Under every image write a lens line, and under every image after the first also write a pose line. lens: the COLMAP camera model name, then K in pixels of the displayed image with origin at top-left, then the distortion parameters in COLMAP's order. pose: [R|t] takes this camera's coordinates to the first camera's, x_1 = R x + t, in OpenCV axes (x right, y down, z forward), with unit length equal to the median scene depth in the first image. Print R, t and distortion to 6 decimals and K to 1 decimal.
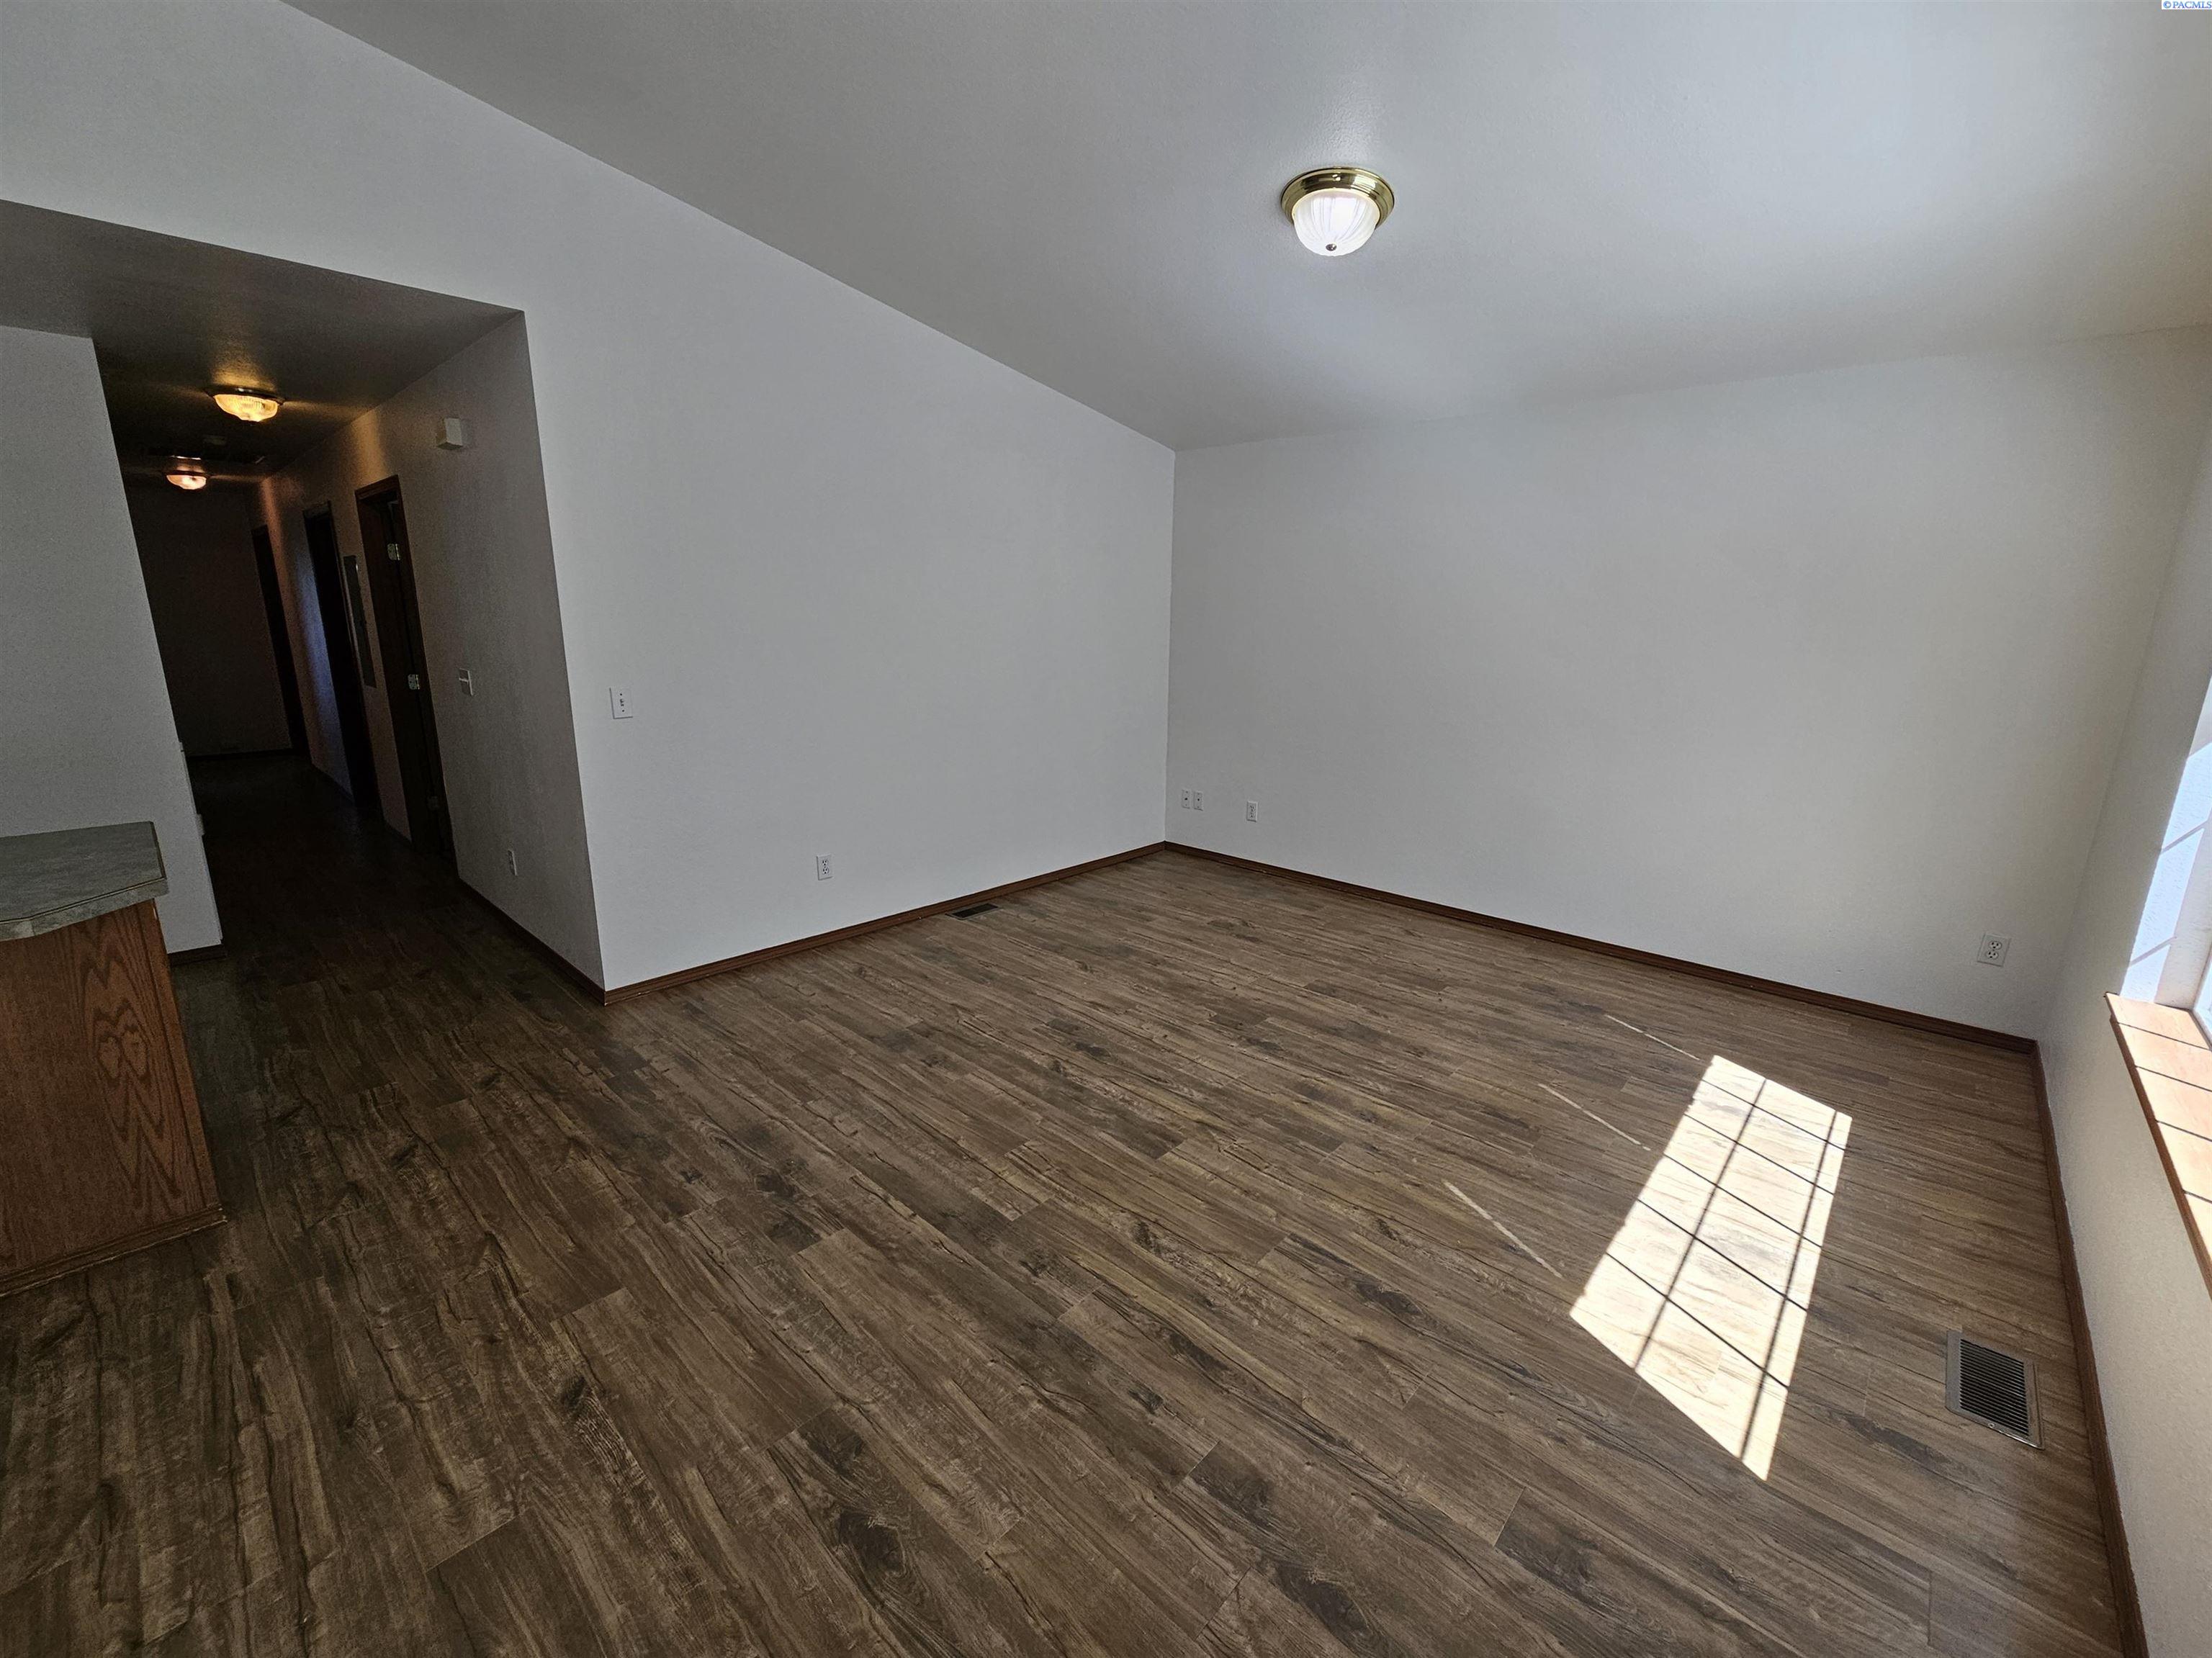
lens RADIAL K [[911.3, 0, 1124.9], [0, 911.3, 825.0], [0, 0, 1]] dist [-0.003919, 0.001912]
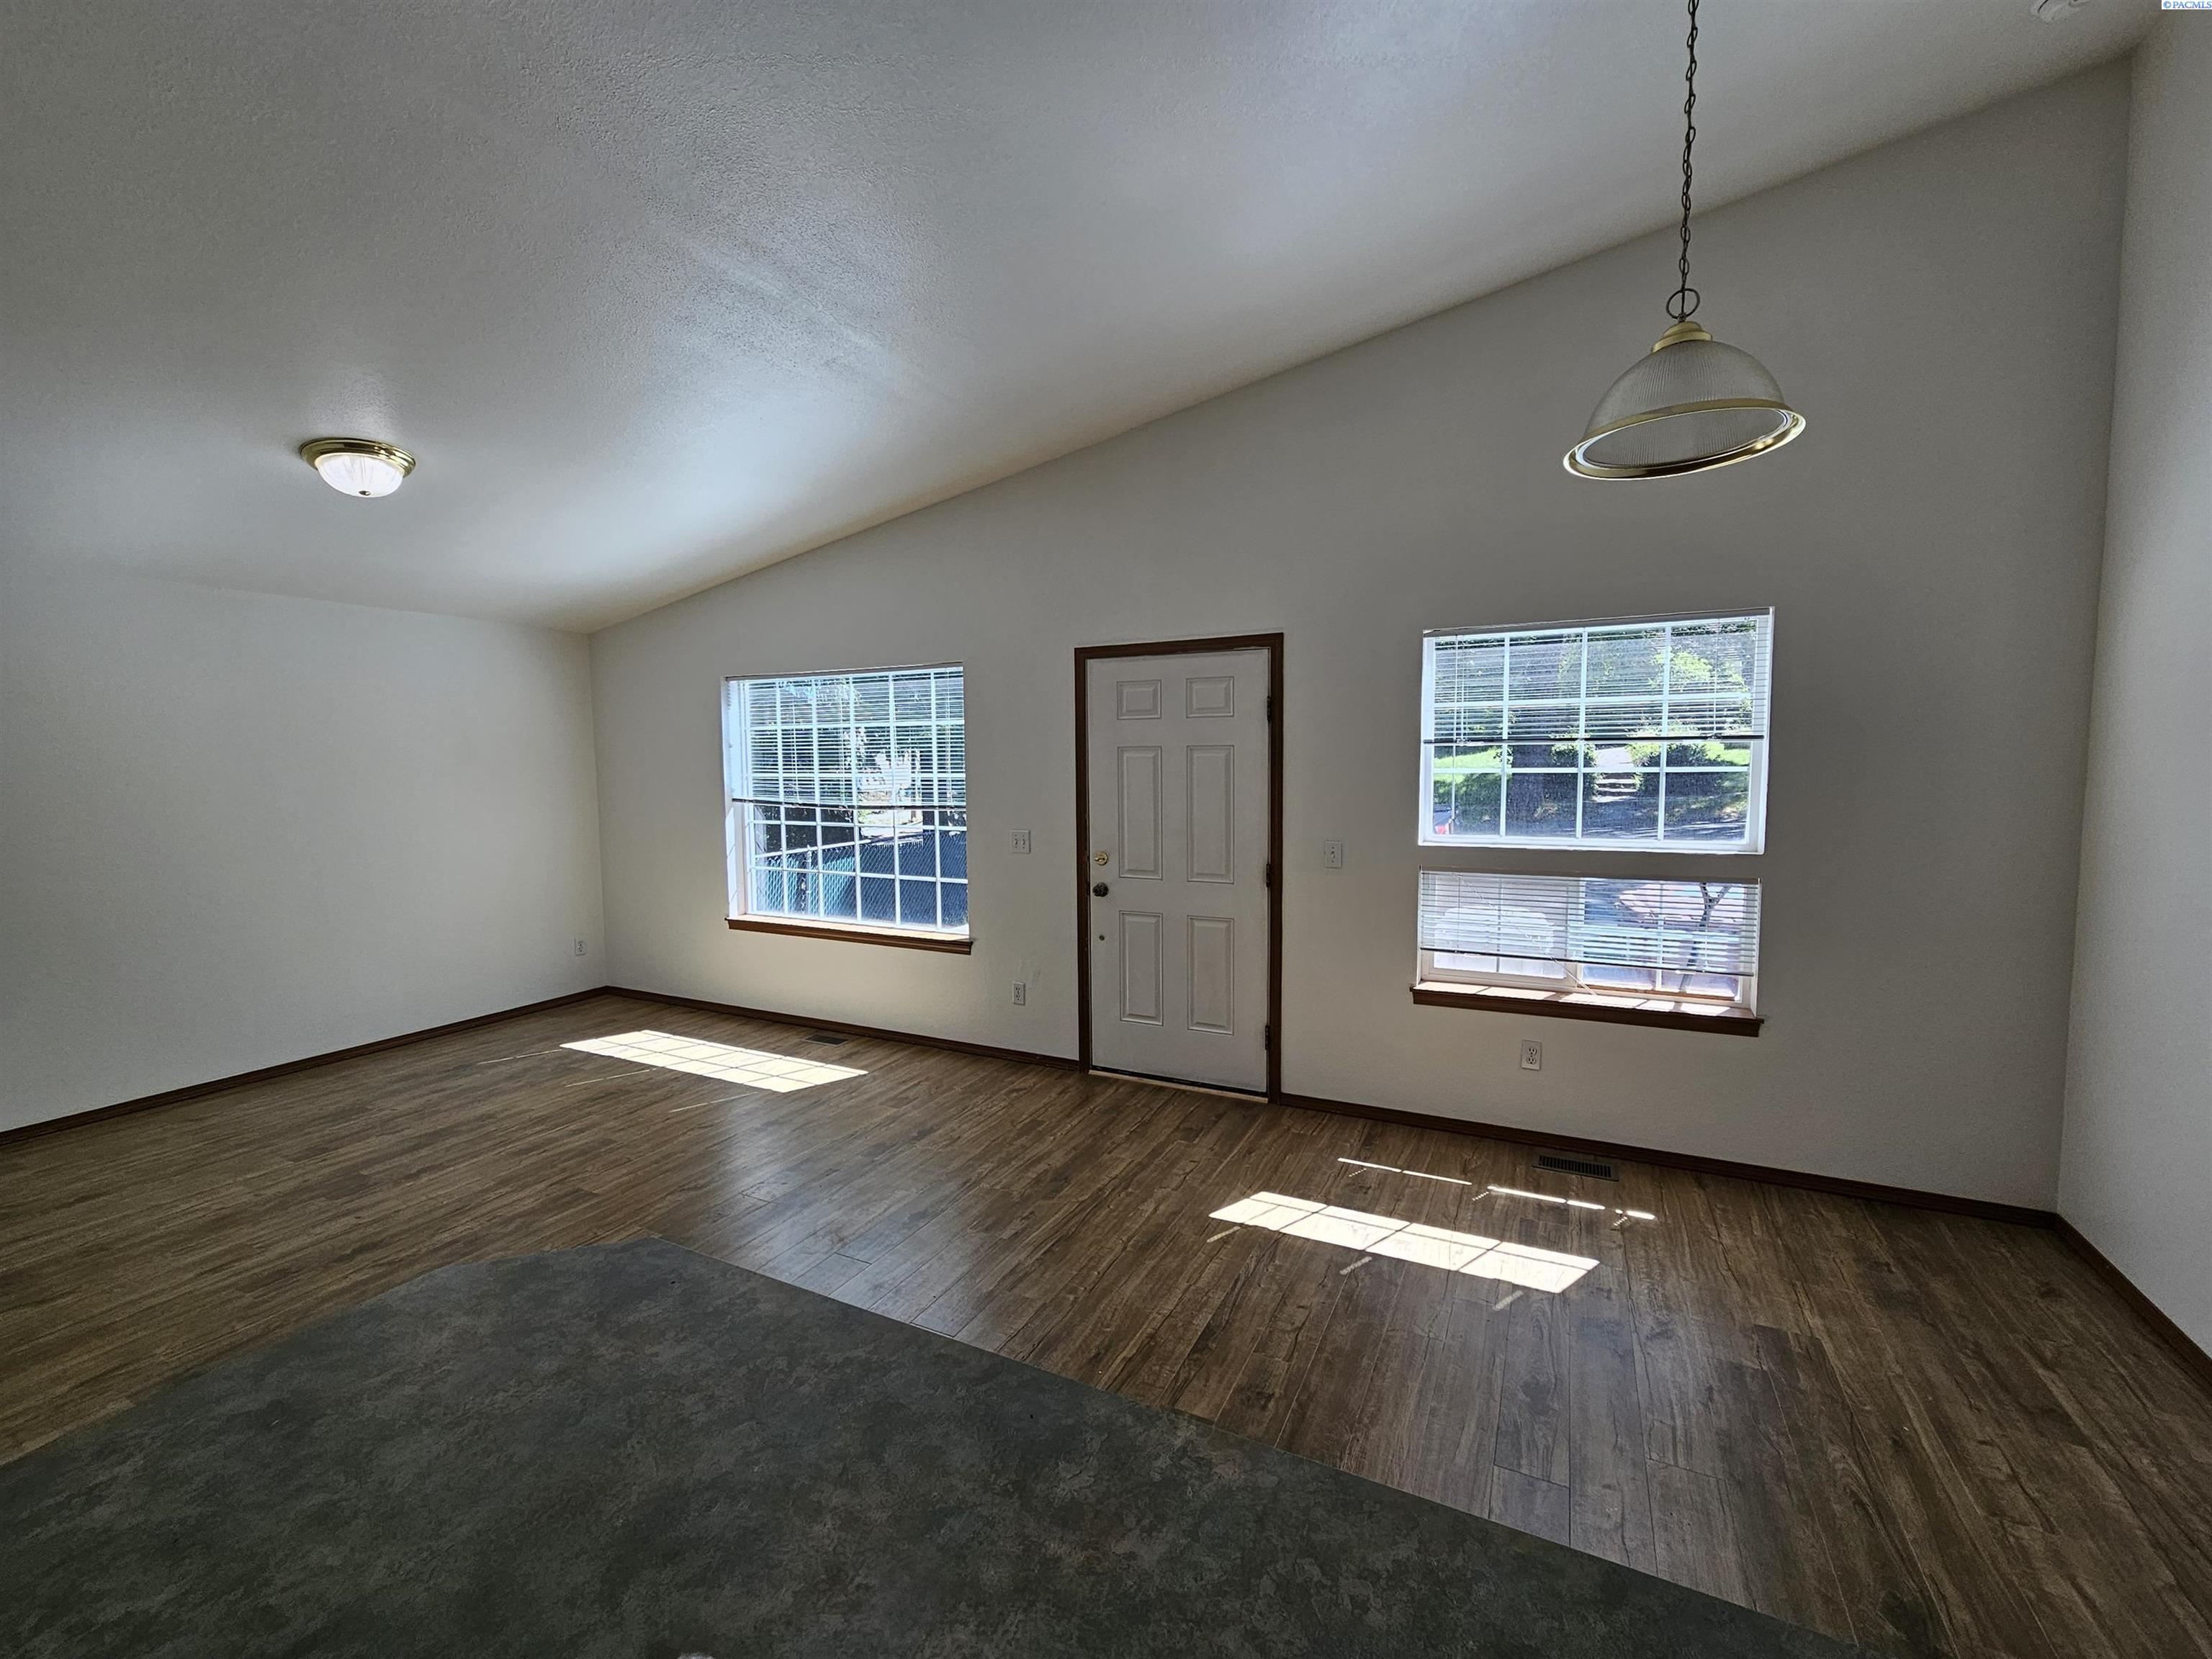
lens RADIAL K [[911.4, 0, 1112.0], [0, 911.4, 832.7], [0, 0, 1]] dist [-0.003919, 0.001912]
pose [[-0.270876, -0.095688, 0.957847, -1.340943], [0.220232, 0.962495, 0.158433, -0.171502], [-0.937083, 0.253864, -0.239643, 0.493254]]
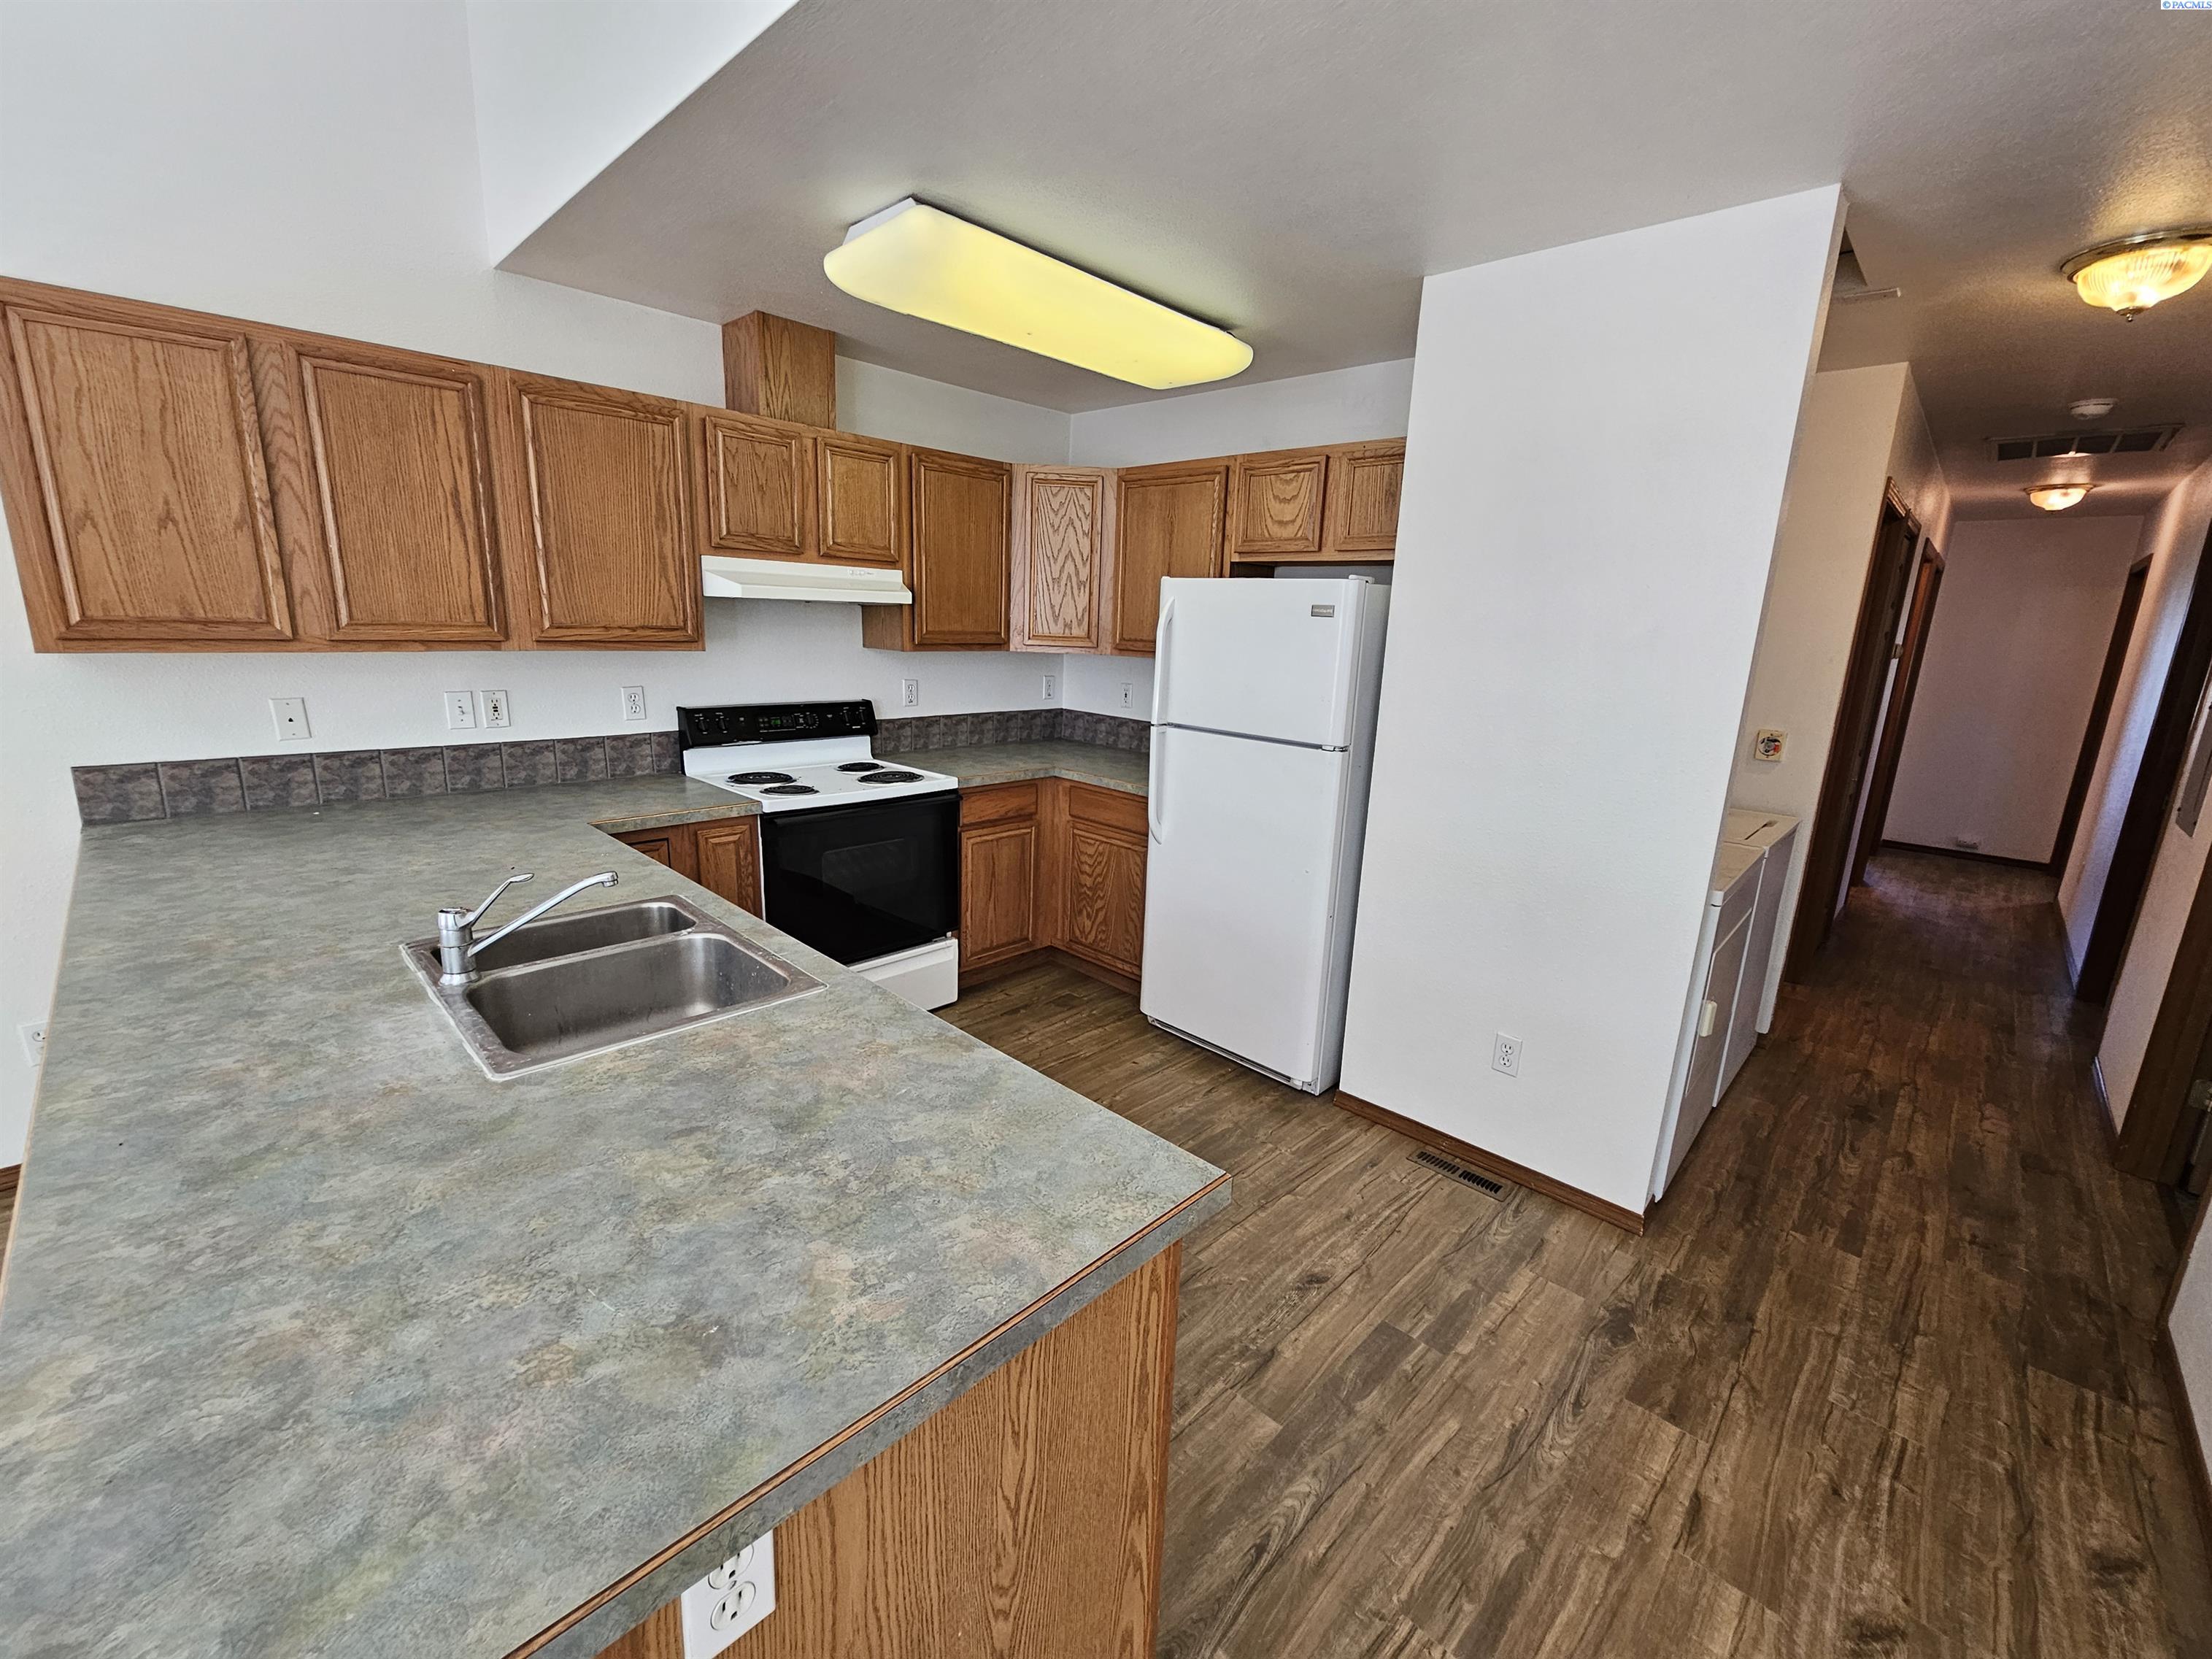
lens RADIAL K [[911.4, 0, 1114.2], [0, 911.4, 826.2], [0, 0, 1]] dist [-0.003919, 0.001912]
pose [[-0.023385, 0.204953, -0.978492, -0.663464], [-0.264572, 0.942595, 0.203757, -0.214353], [0.964082, 0.263646, 0.032183, 0.855246]]
